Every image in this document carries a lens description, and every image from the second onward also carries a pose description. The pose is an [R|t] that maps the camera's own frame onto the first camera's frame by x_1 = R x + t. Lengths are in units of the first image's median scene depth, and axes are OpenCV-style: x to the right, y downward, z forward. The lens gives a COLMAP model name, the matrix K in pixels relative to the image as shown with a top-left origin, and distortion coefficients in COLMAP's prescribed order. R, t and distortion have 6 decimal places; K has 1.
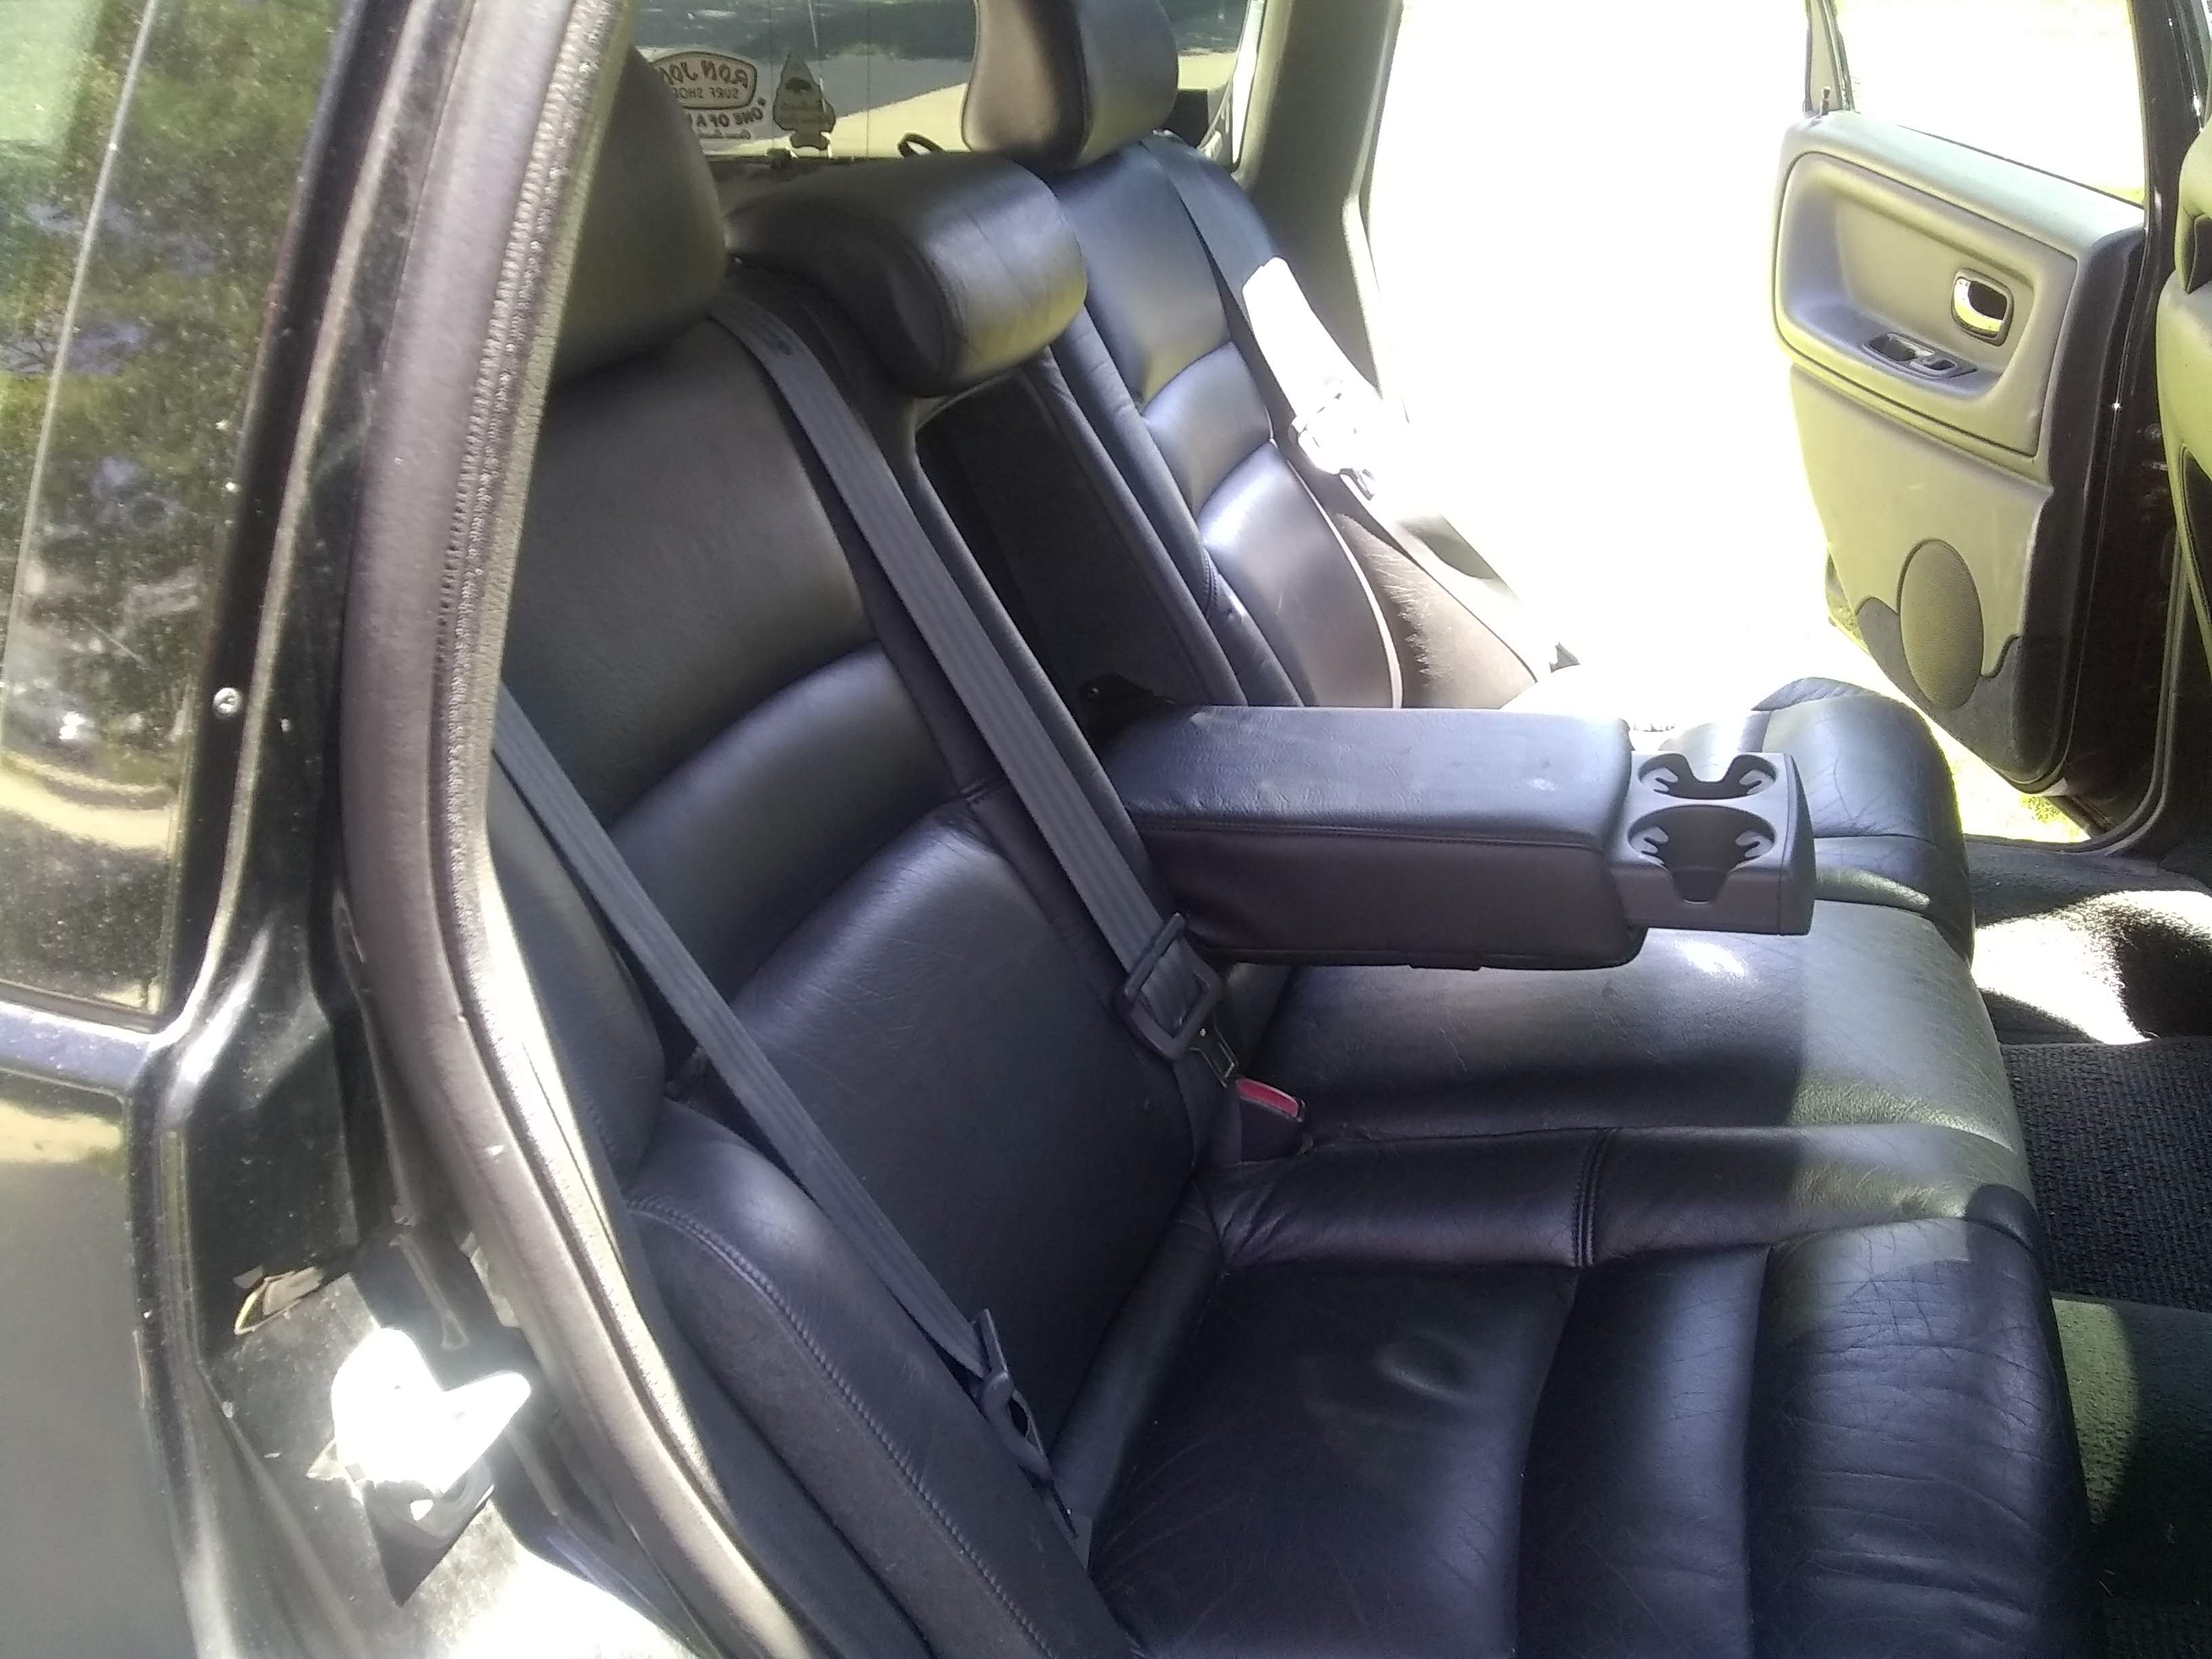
lens RADIAL K [[1995.1, 0, 1108.8], [0, 1995.1, 813.5], [0, 0, 1]] dist [0.057178, -0.205850]
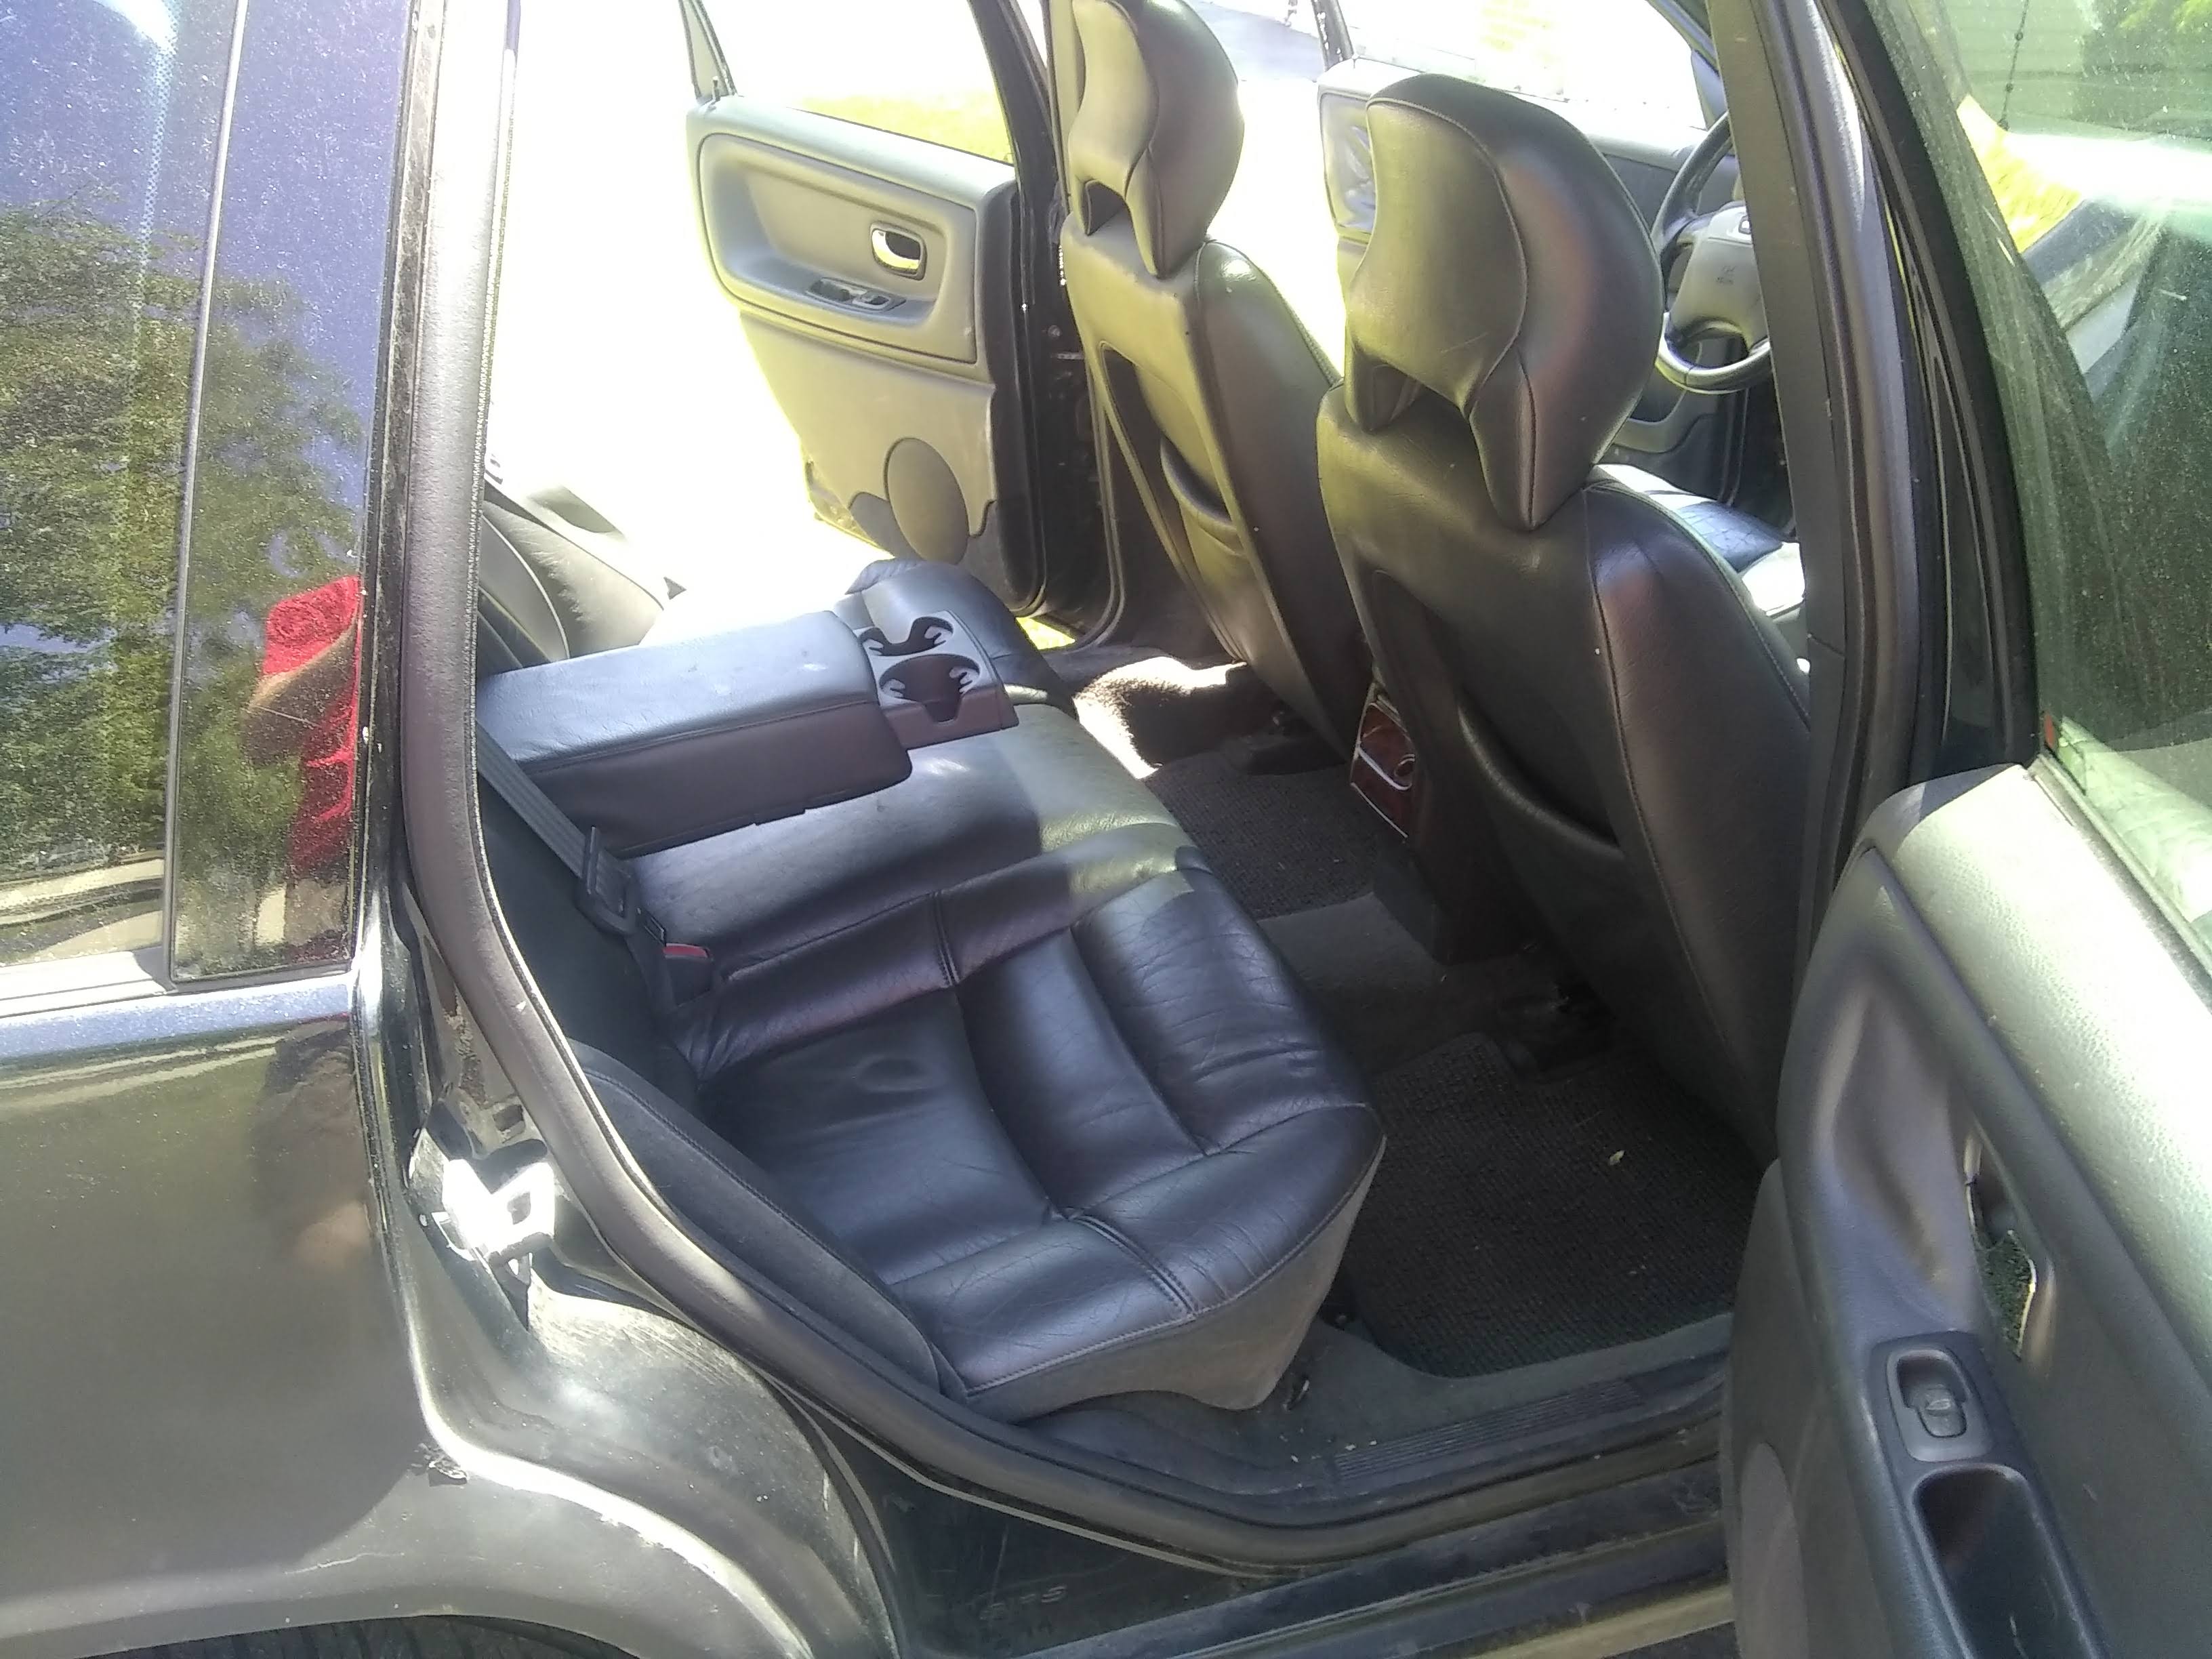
lens RADIAL K [[1995.1, 0, 1108.8], [0, 1995.1, 813.5], [0, 0, 1]] dist [0.057178, -0.205850]
pose [[0.821430, -0.258641, 0.508288, -0.210465], [0.241442, 0.965152, 0.100929, -0.004631], [-0.516680, 0.039816, 0.855252, -0.157764]]
